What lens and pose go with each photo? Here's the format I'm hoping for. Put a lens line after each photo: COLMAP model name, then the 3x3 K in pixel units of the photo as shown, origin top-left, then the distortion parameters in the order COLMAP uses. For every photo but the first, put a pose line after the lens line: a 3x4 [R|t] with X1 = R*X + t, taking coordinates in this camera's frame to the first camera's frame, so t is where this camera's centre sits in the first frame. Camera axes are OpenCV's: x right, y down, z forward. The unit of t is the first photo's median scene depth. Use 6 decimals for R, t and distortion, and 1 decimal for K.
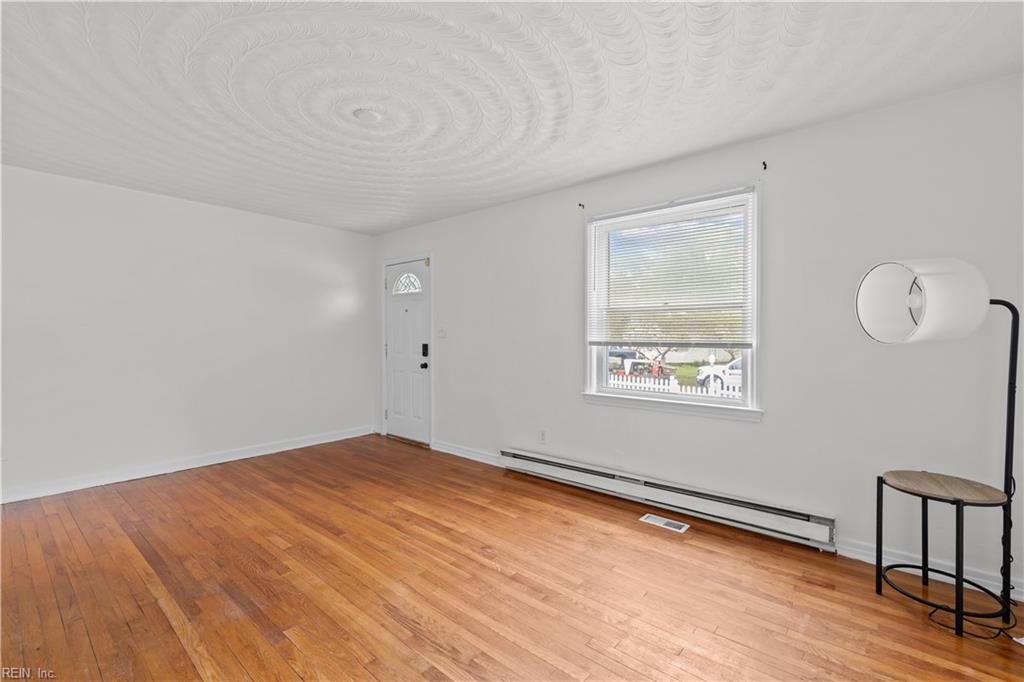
lens RADIAL K [[455.1, 0, 510.2], [0, 455.1, 342.4], [0, 0, 1]] dist [-0.001046, -0.000056]
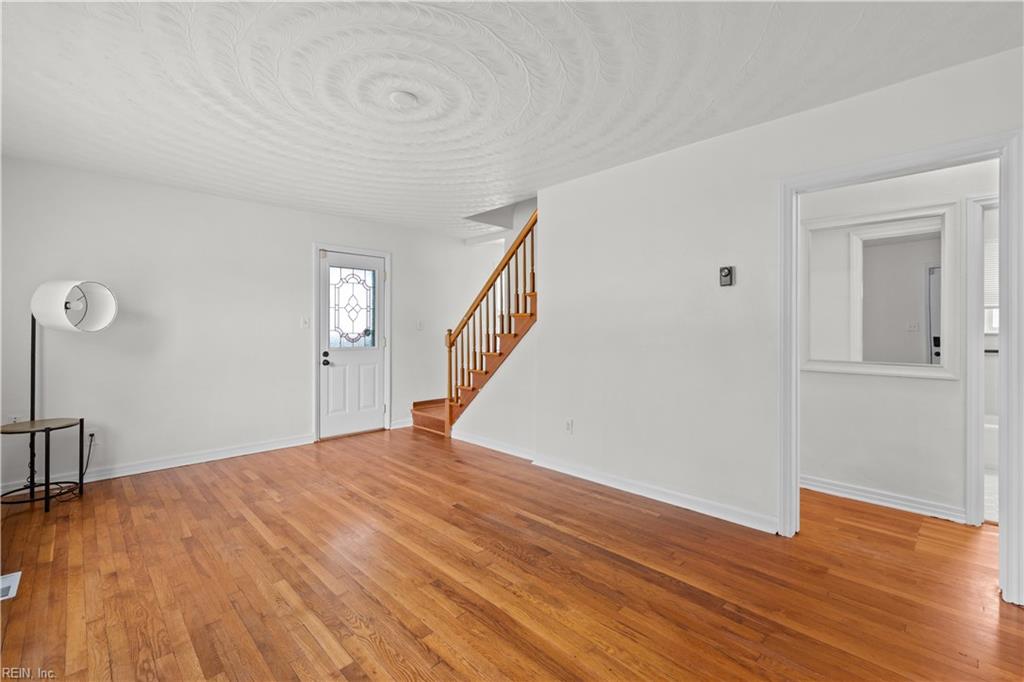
lens RADIAL K [[455.1, 0, 507.5], [0, 455.1, 331.8], [0, 0, 1]] dist [-0.001046, -0.000056]
pose [[-0.995198, -0.005517, 0.097730, -0.702937], [-0.003719, 0.999820, 0.018579, -0.027891], [-0.097815, 0.018127, -0.995040, 2.172537]]
